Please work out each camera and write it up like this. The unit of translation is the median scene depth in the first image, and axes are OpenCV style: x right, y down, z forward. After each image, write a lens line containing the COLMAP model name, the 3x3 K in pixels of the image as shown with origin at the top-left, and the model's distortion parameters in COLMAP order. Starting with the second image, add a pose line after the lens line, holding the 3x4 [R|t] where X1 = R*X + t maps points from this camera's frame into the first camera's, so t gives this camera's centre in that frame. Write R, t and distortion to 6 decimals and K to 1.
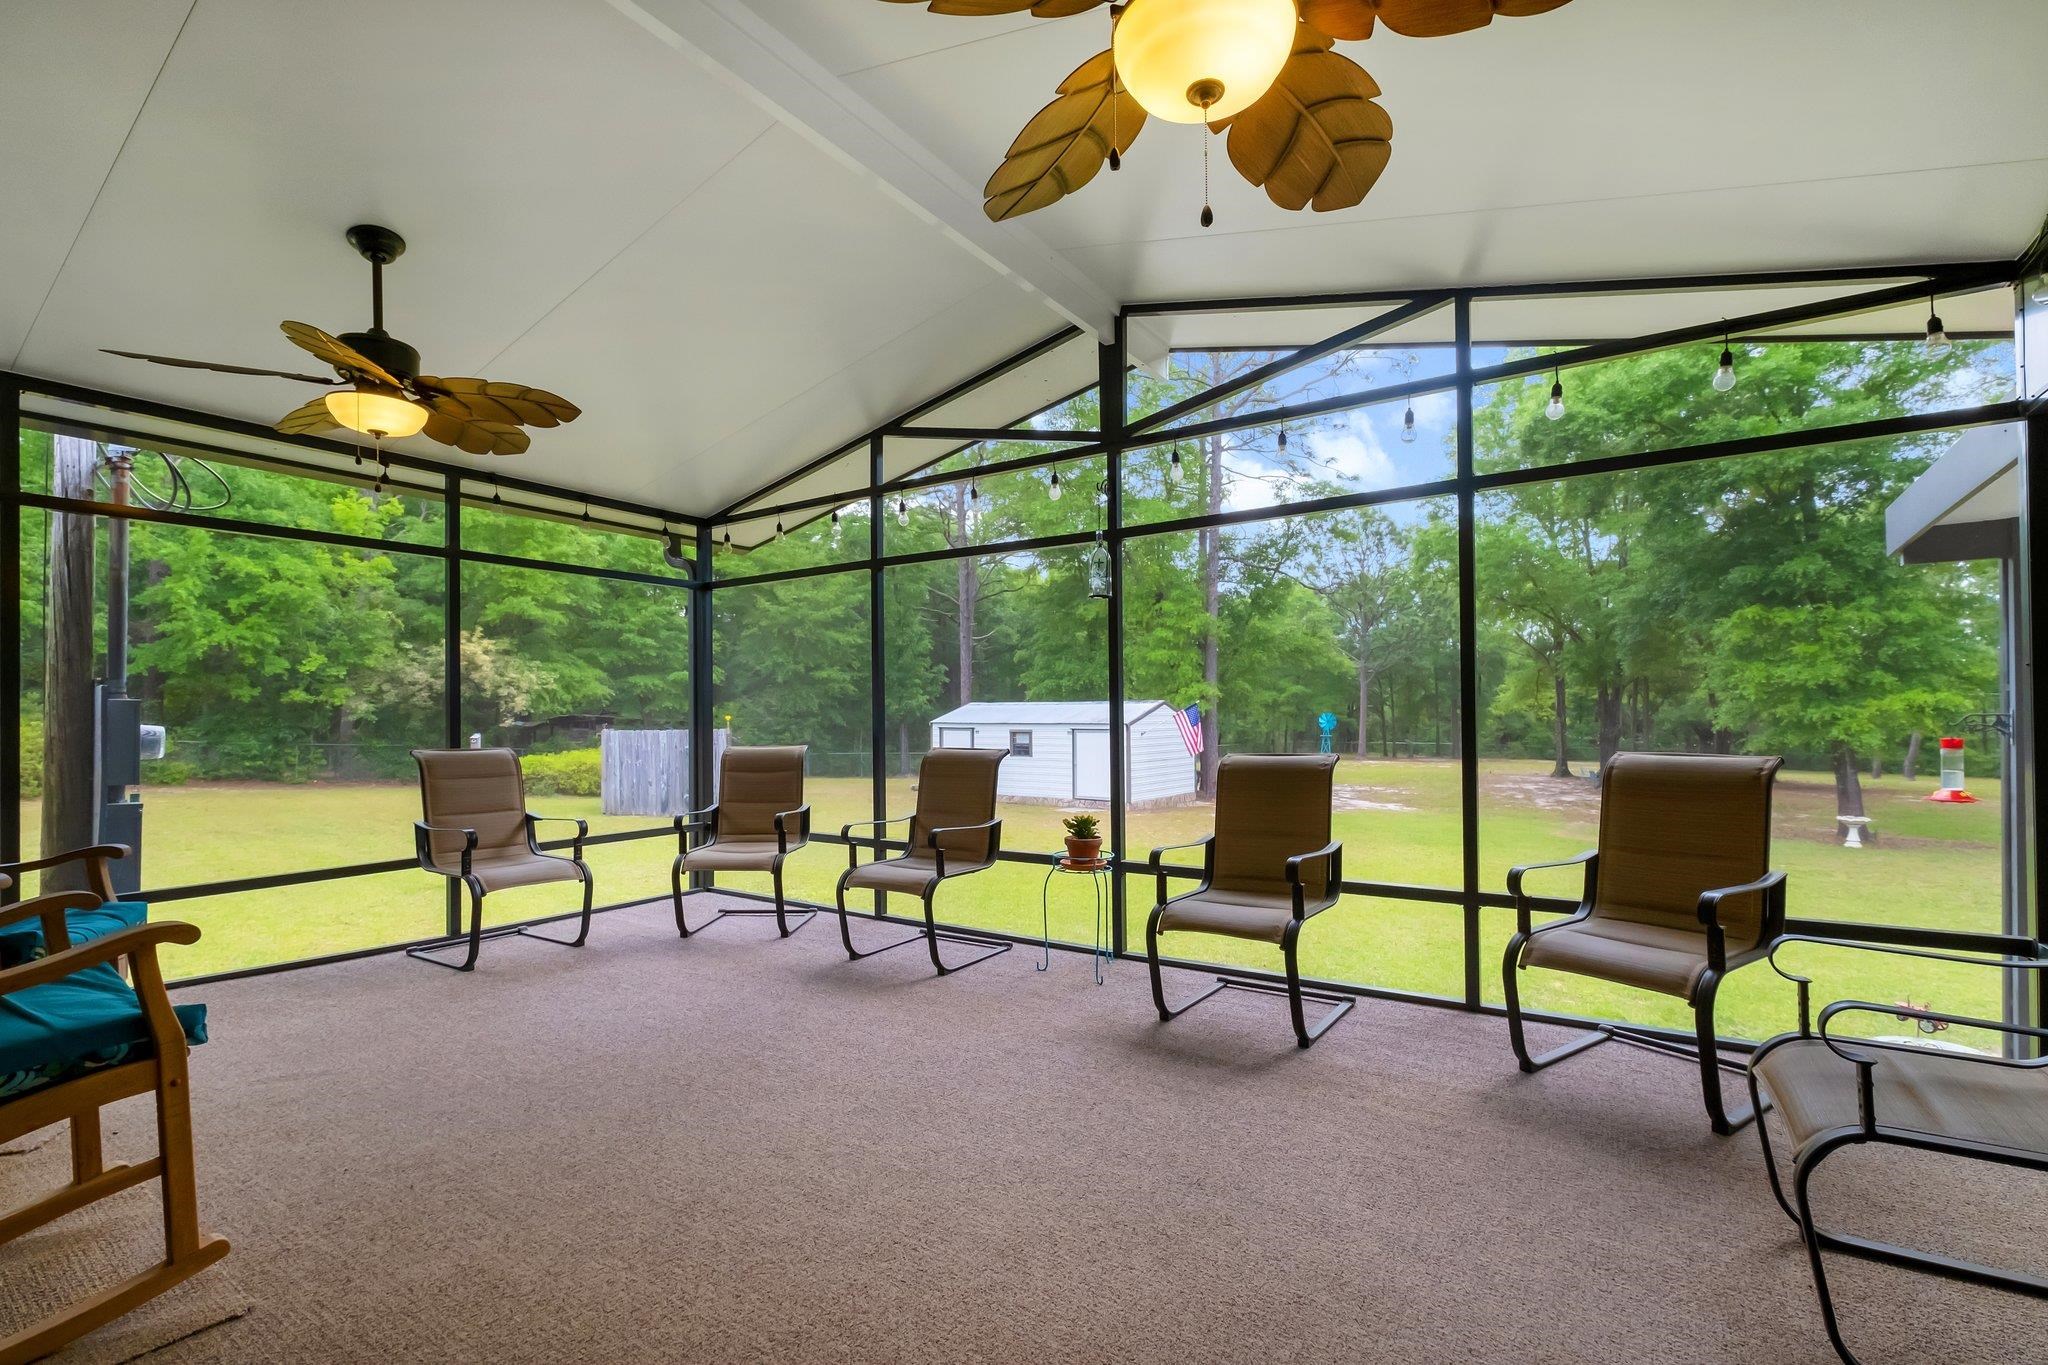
lens RADIAL K [[902.4, 0, 1014.9], [0, 902.4, 697.6], [0, 0, 1]] dist [-0.001319, -0.000022]
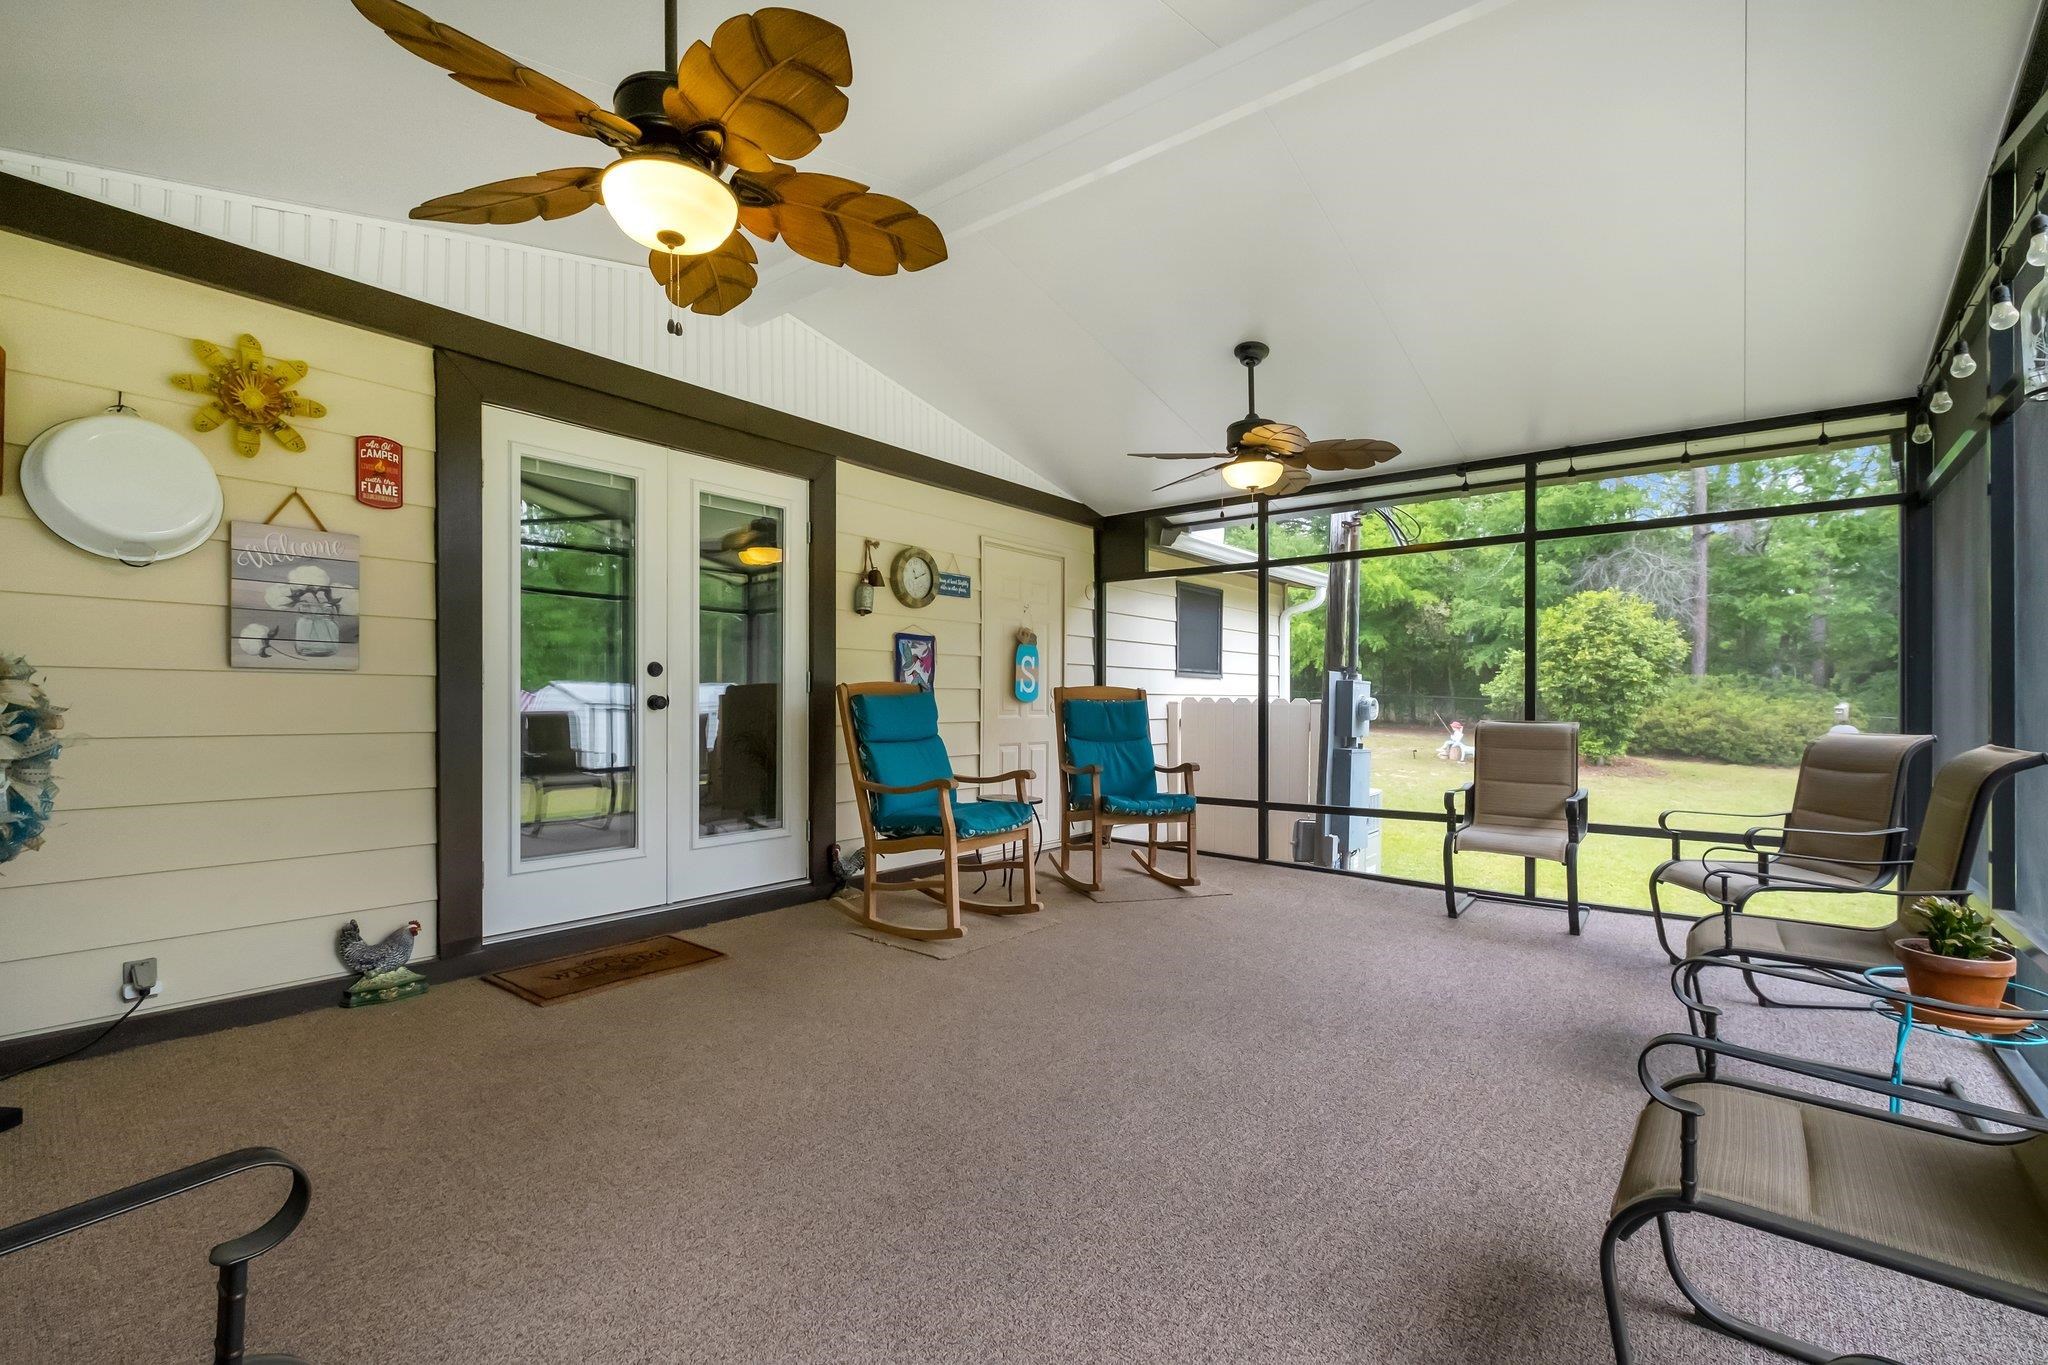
lens RADIAL K [[898.6, 0, 1033.3], [0, 898.6, 682.2], [0, 0, 1]] dist [-0.000079, 0.000125]
pose [[-0.065239, -0.016192, -0.997738, 0.090479], [0.018131, 0.999684, -0.017409, 0.003747], [0.997705, -0.019225, -0.064924, 0.094533]]
